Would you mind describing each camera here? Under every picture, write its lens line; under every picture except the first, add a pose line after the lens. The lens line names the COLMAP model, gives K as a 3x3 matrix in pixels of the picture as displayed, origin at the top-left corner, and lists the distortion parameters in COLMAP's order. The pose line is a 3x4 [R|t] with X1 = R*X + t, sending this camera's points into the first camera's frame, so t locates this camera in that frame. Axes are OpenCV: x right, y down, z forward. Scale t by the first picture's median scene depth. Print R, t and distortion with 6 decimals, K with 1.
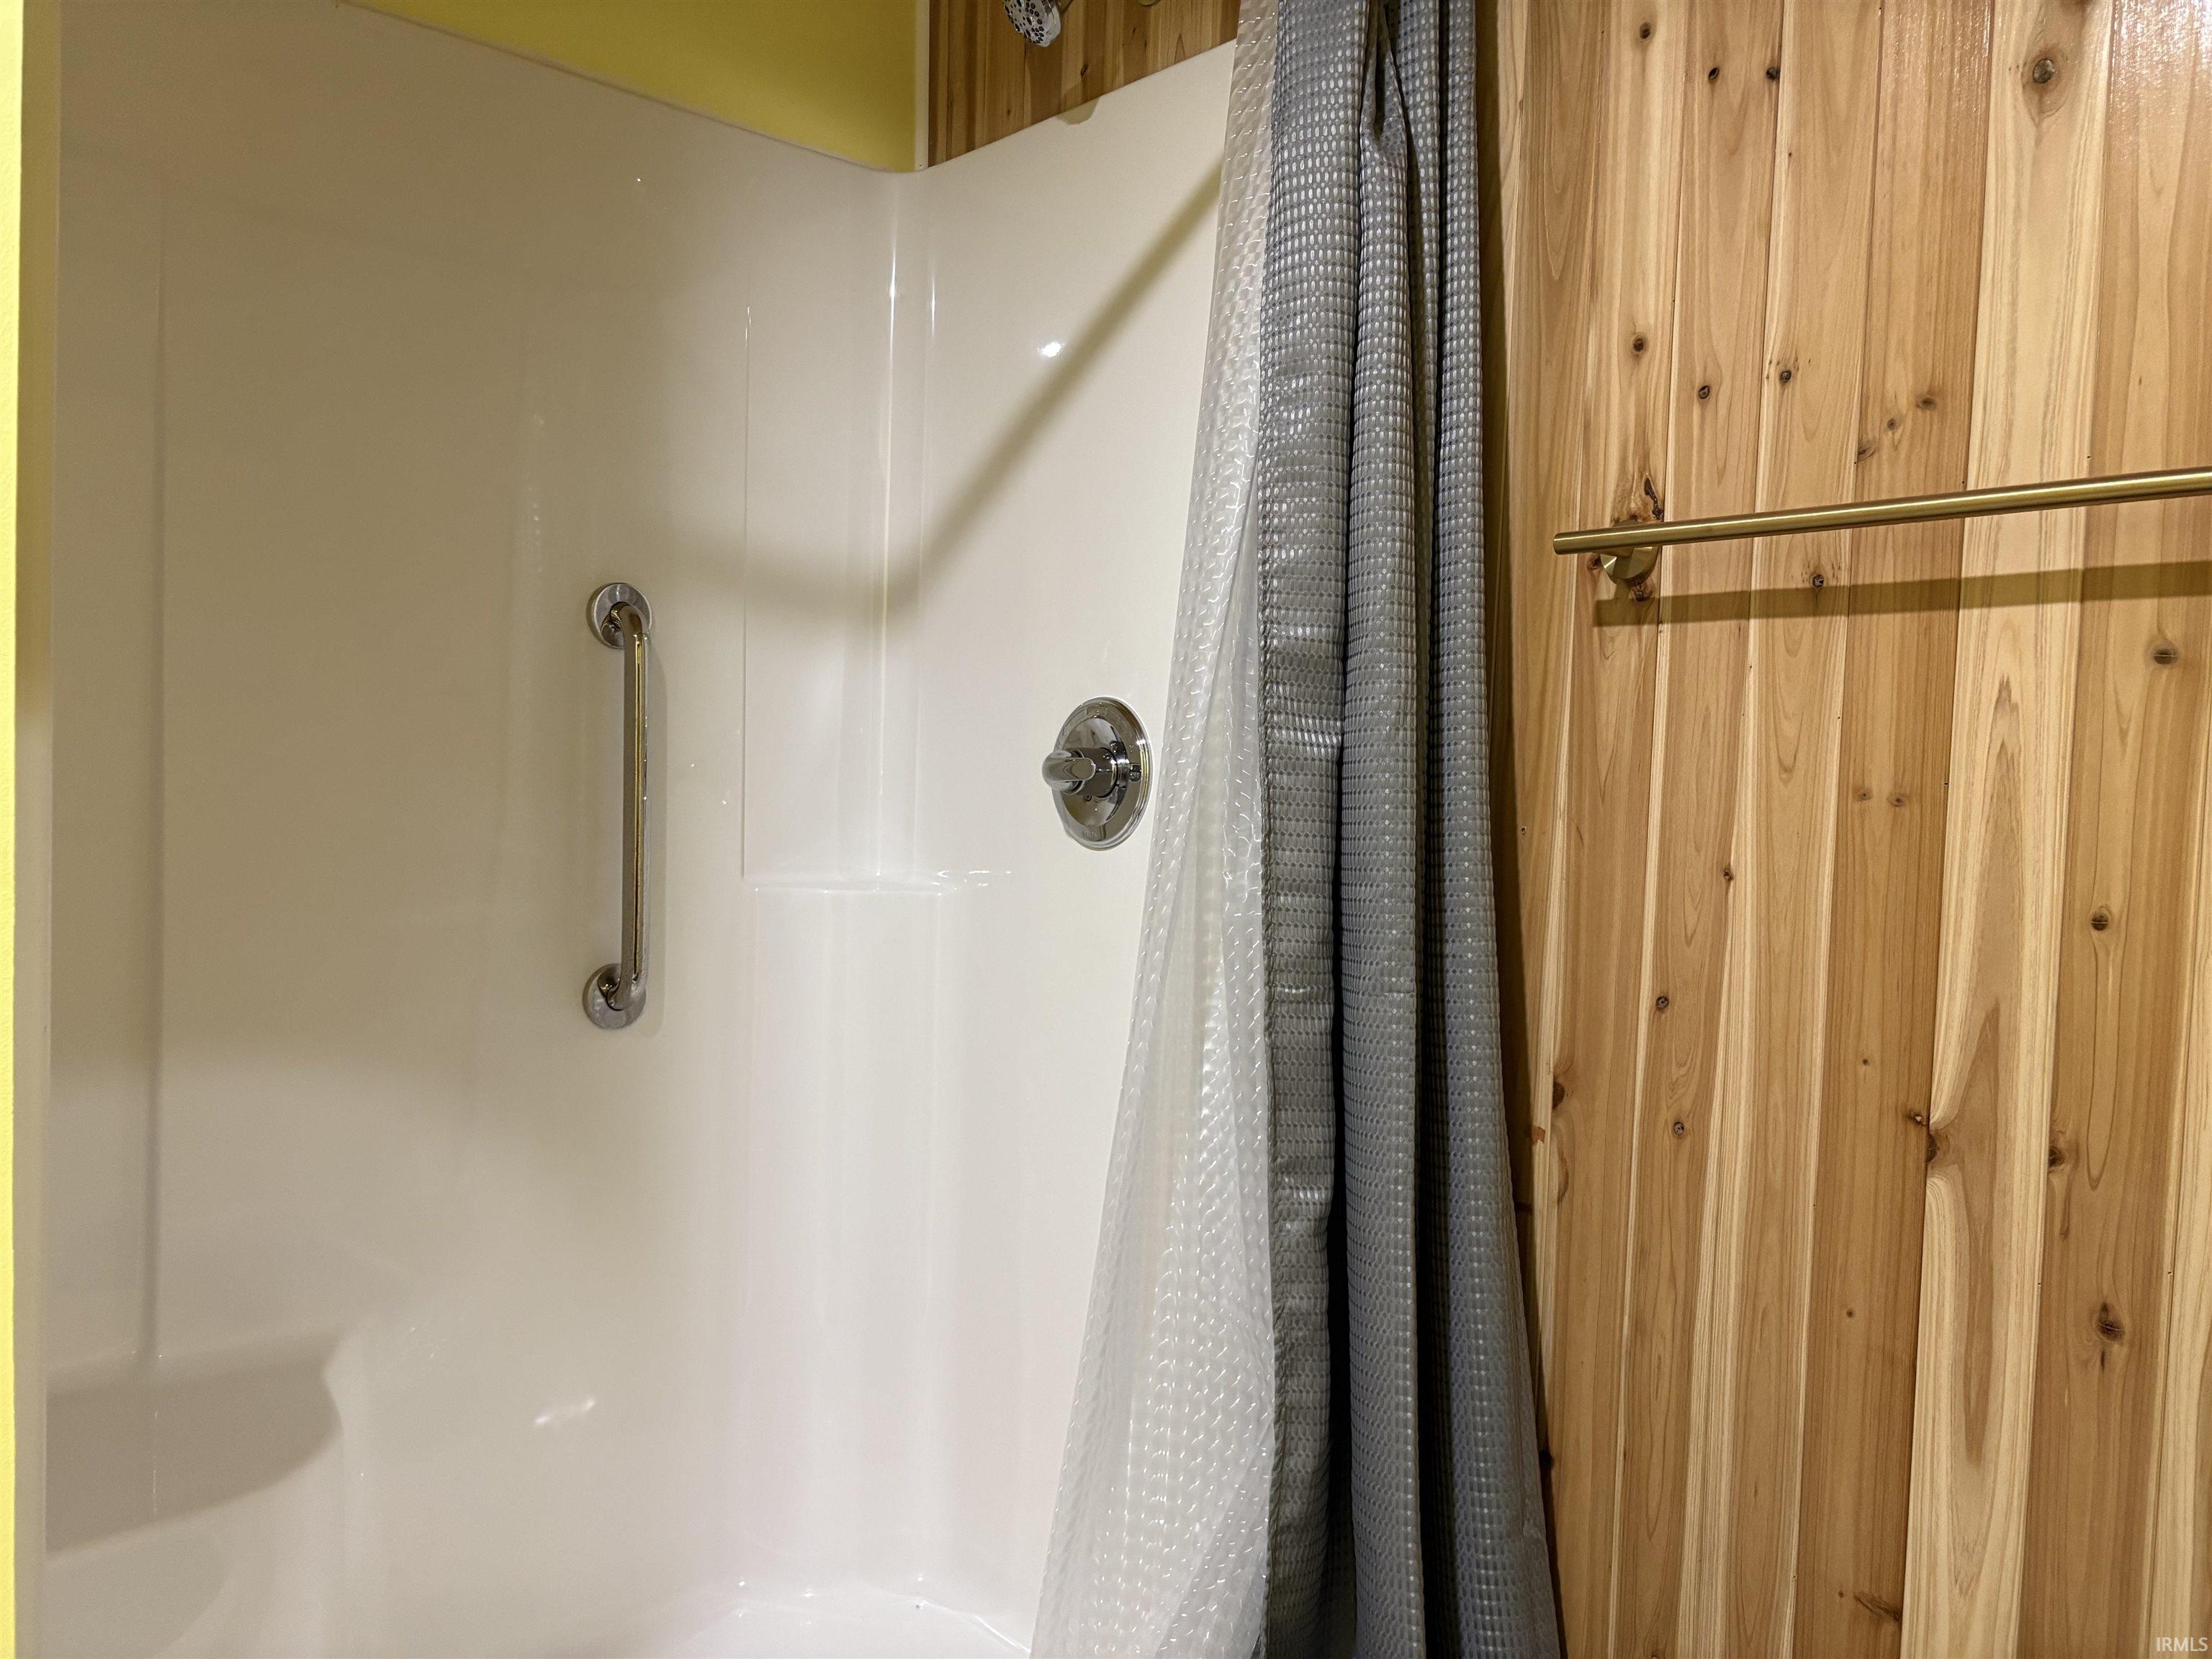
lens RADIAL K [[1630.1, 0, 1103.1], [0, 1630.1, 822.9], [0, 0, 1]] dist [0.007883, -0.021752]
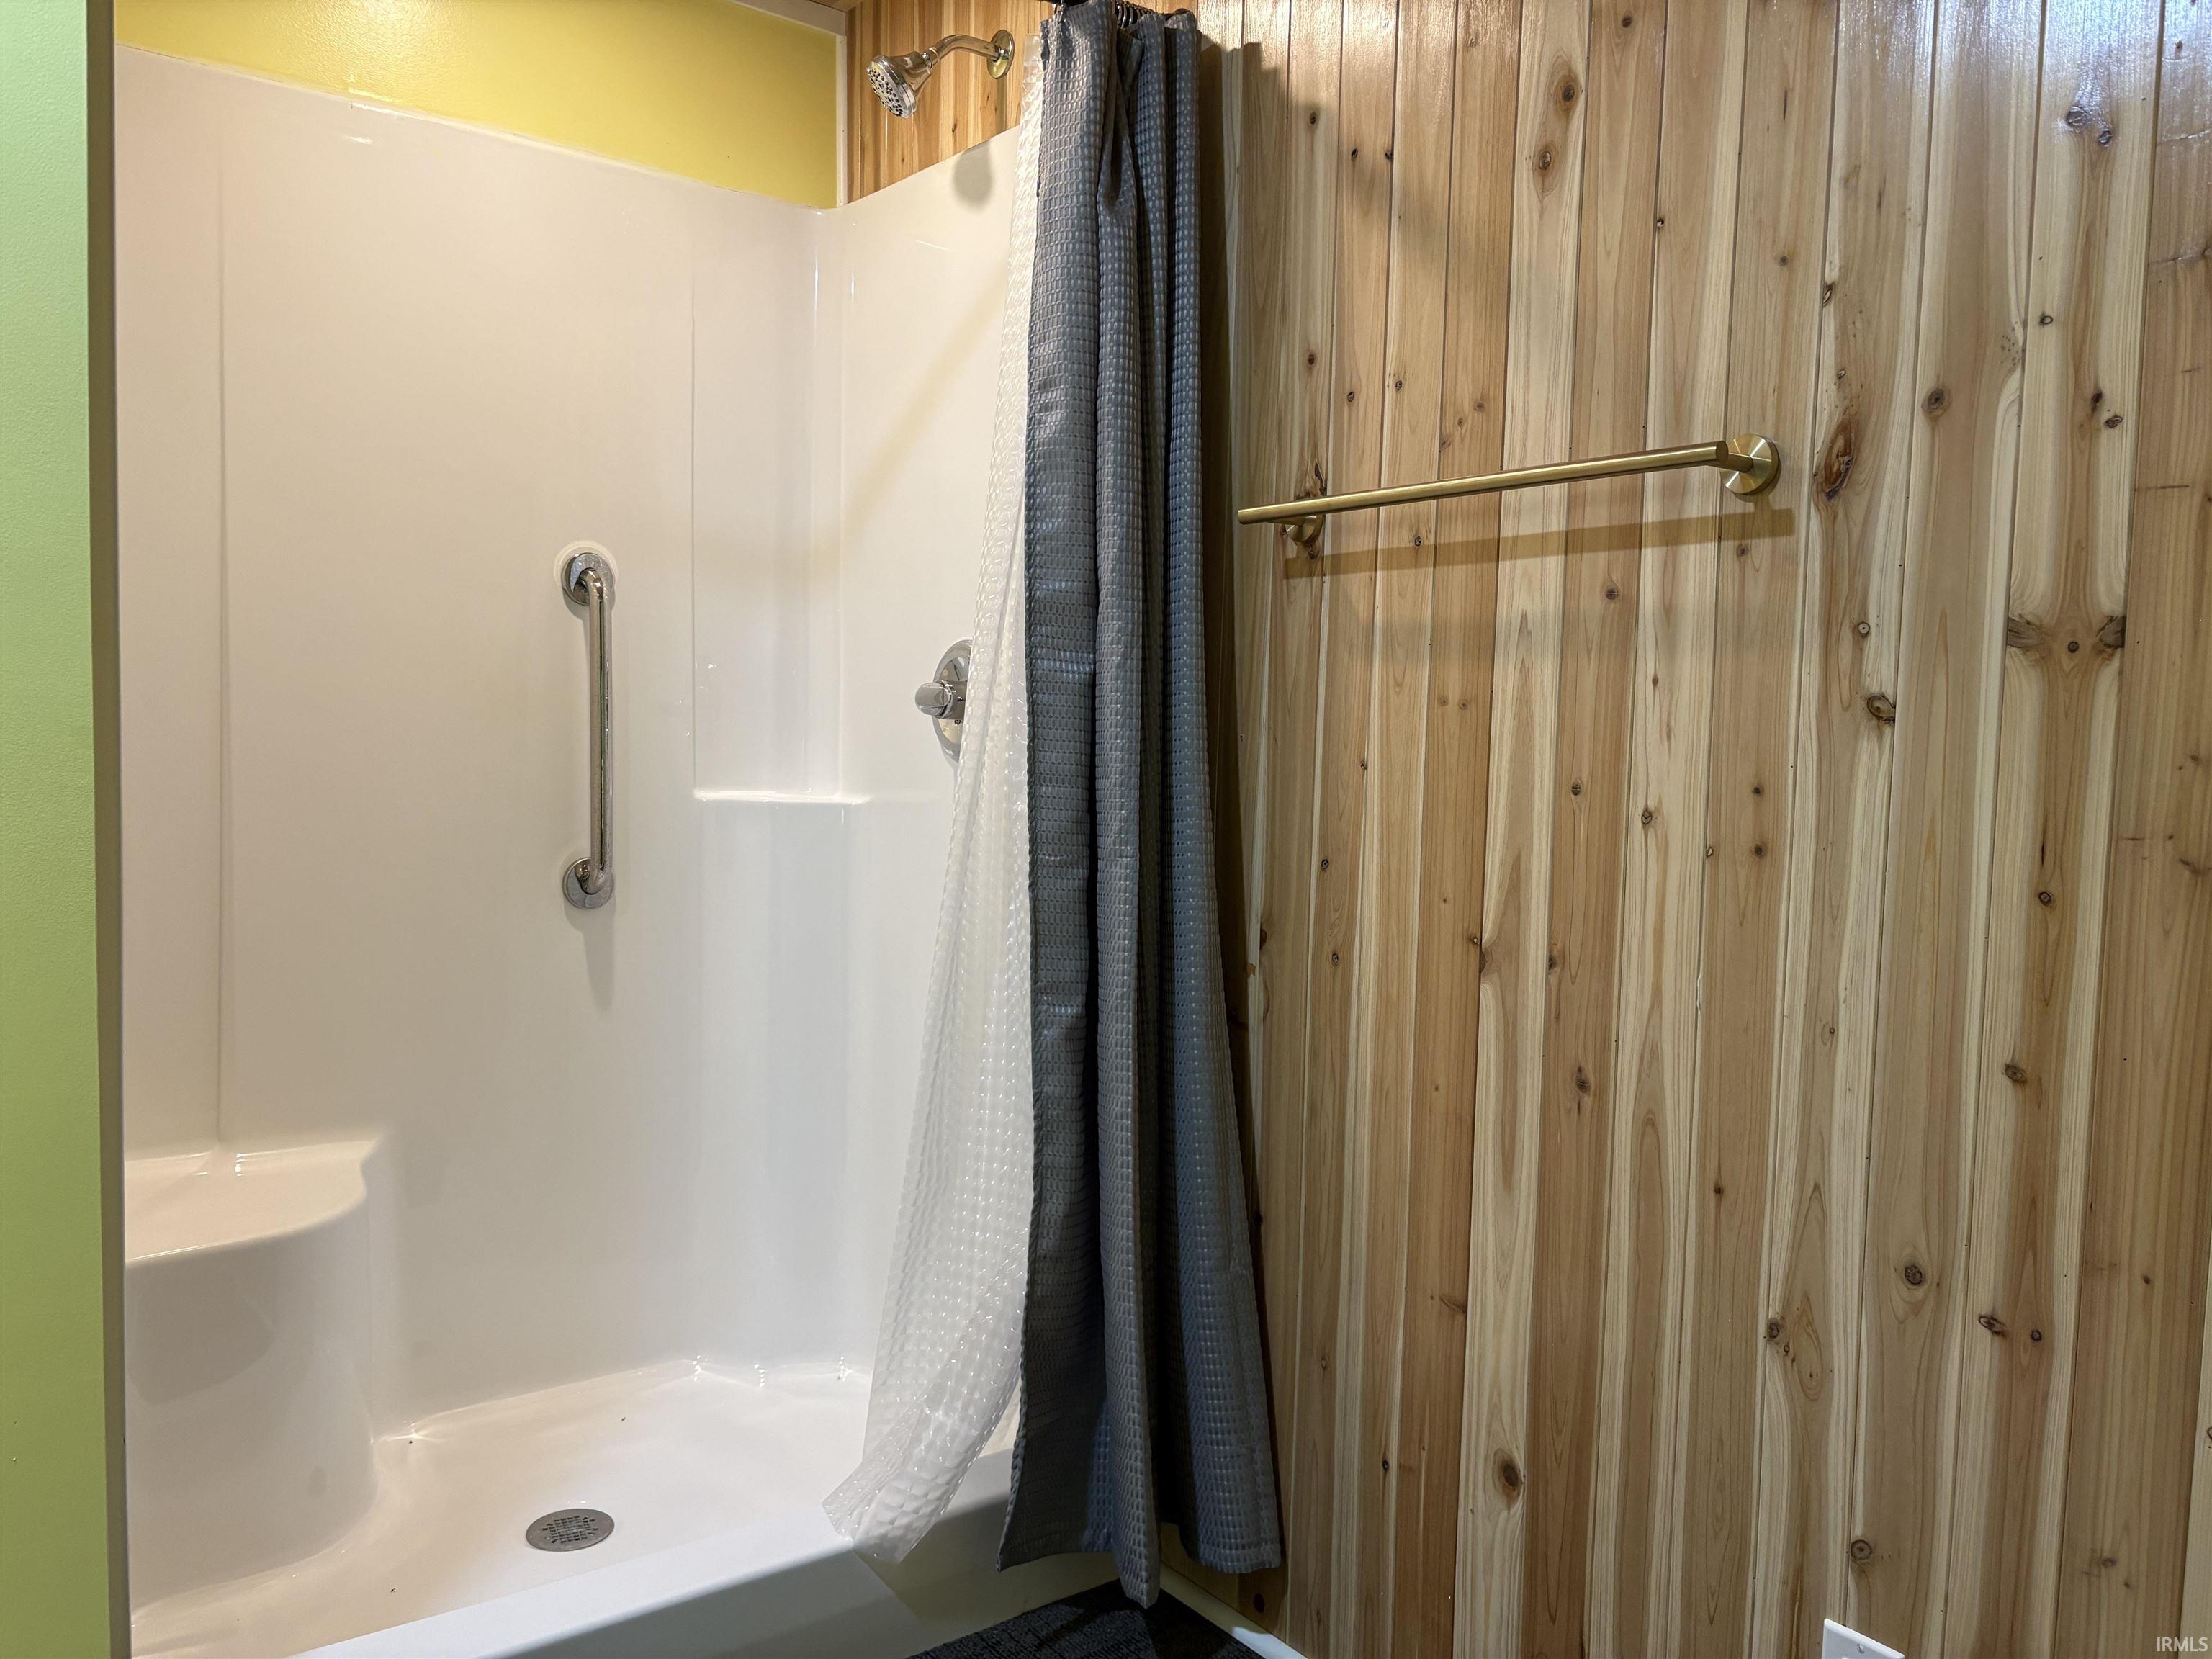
lens RADIAL K [[1630.1, 0, 1107.4], [0, 1630.1, 825.4], [0, 0, 1]] dist [0.007883, -0.021752]
pose [[0.998115, -0.003683, -0.061263, 0.249802], [0.005234, 0.999670, 0.025166, 0.045230], [0.061150, -0.025440, 0.997804, -0.324704]]
